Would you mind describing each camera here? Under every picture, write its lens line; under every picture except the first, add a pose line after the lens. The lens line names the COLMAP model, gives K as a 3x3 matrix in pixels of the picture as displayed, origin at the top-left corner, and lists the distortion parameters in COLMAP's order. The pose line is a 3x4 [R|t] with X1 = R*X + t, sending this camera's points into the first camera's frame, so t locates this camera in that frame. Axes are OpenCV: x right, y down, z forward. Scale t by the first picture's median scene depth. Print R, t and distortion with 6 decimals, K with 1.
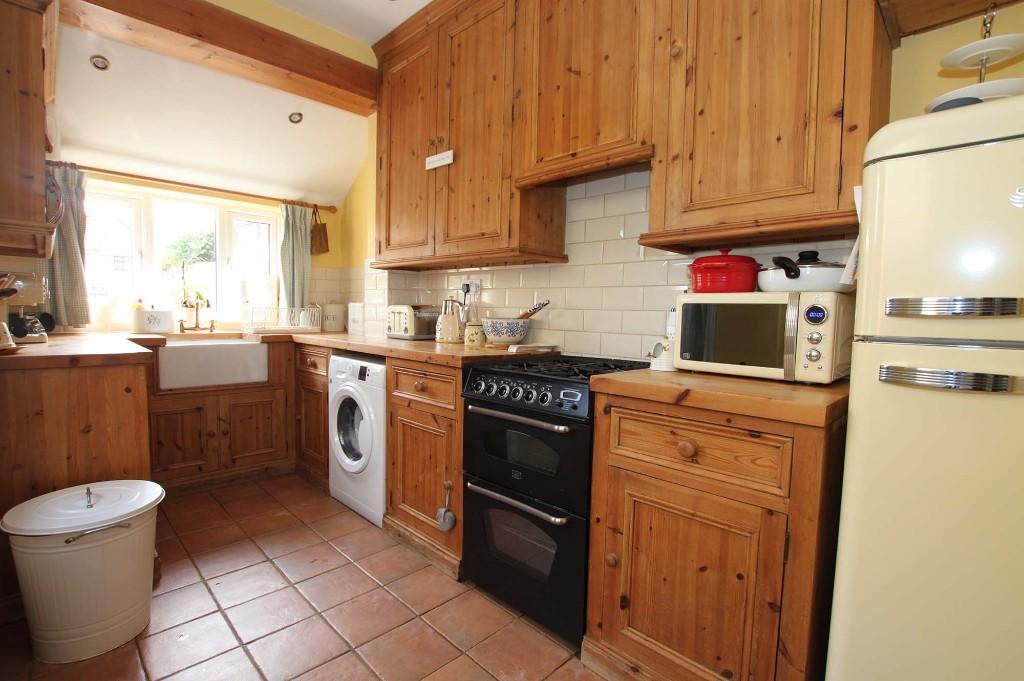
lens RADIAL K [[482.8, 0, 516.0], [0, 482.8, 319.0], [0, 0, 1]] dist [-0.032191, 0.007706]
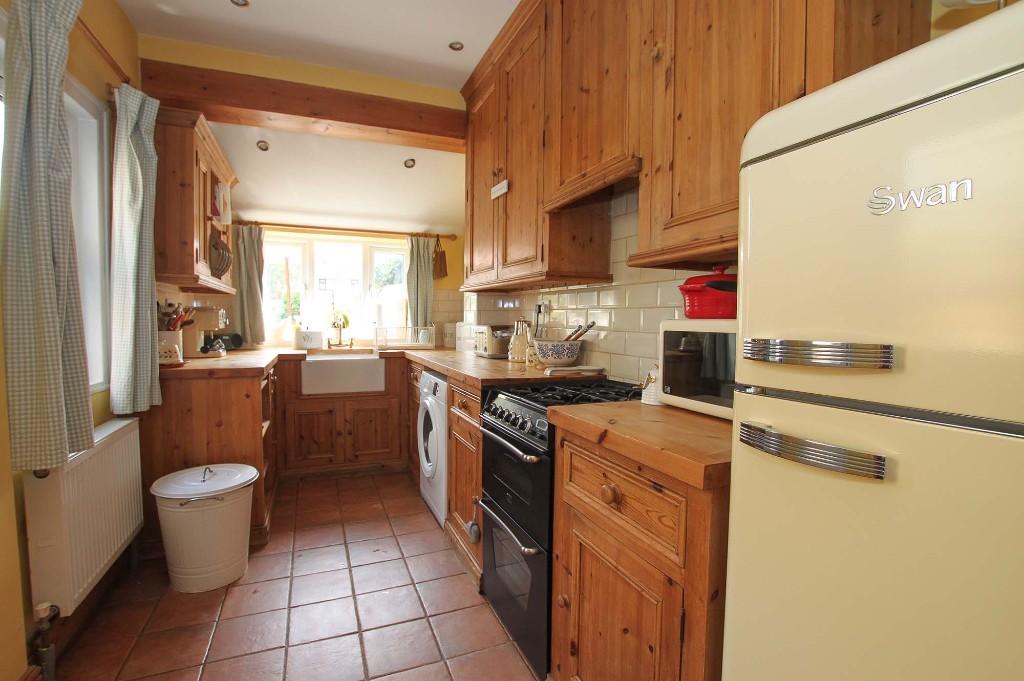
lens RADIAL K [[482.8, 0, 516.0], [0, 482.8, 319.0], [0, 0, 1]] dist [-0.032191, 0.007706]
pose [[0.922648, -0.012642, -0.385435, 0.303186], [0.004849, 0.999764, -0.021183, -0.025353], [0.385612, 0.017675, 0.922492, 0.043966]]
